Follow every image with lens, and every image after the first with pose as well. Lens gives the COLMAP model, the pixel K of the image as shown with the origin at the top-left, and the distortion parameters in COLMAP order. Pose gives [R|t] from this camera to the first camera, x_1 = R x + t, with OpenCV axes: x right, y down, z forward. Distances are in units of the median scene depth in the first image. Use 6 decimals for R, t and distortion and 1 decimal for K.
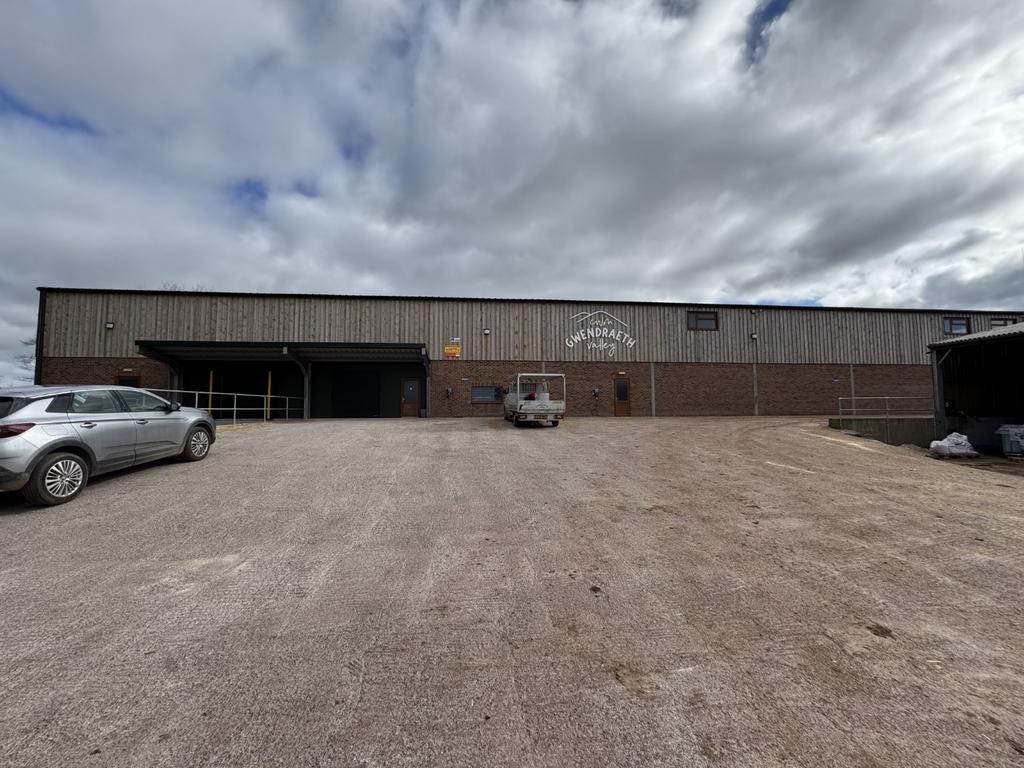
lens RADIAL K [[406.0, 0, 505.1], [0, 406.0, 378.9], [0, 0, 1]] dist [-0.003078, -0.000577]
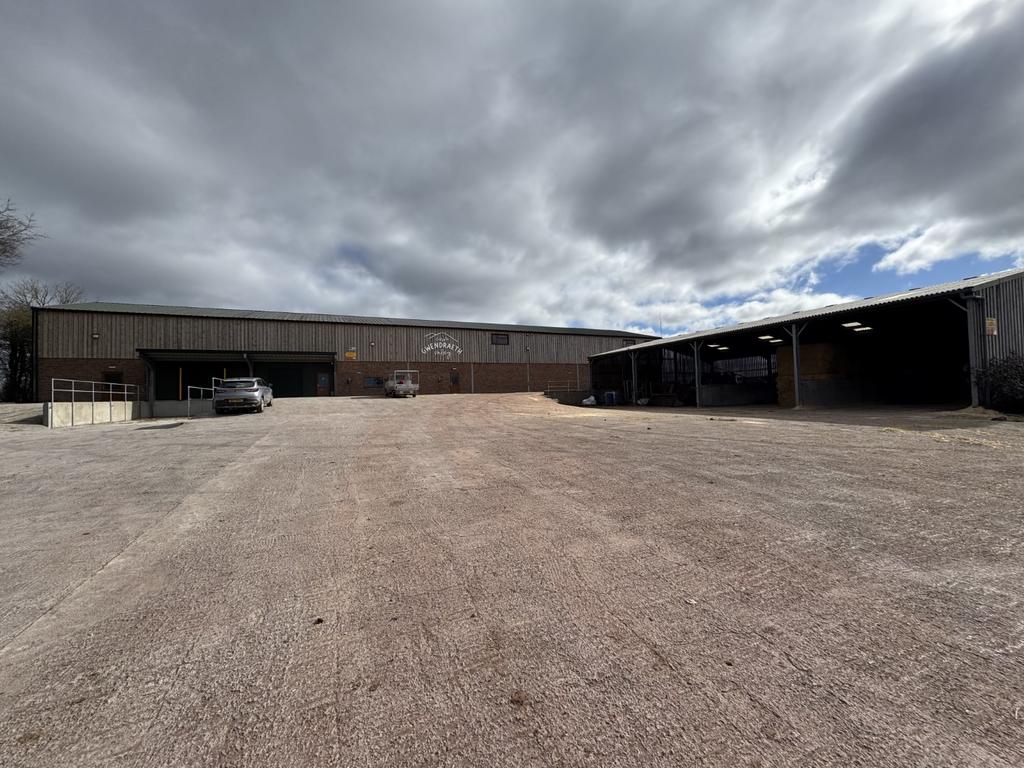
lens RADIAL K [[406.0, 0, 505.8], [0, 406.0, 382.6], [0, 0, 1]] dist [-0.003078, -0.000577]
pose [[0.946946, -0.010258, 0.321230, -0.065074], [0.000126, 0.999502, 0.031547, -0.011364], [-0.321394, -0.029833, 0.946476, -0.748013]]
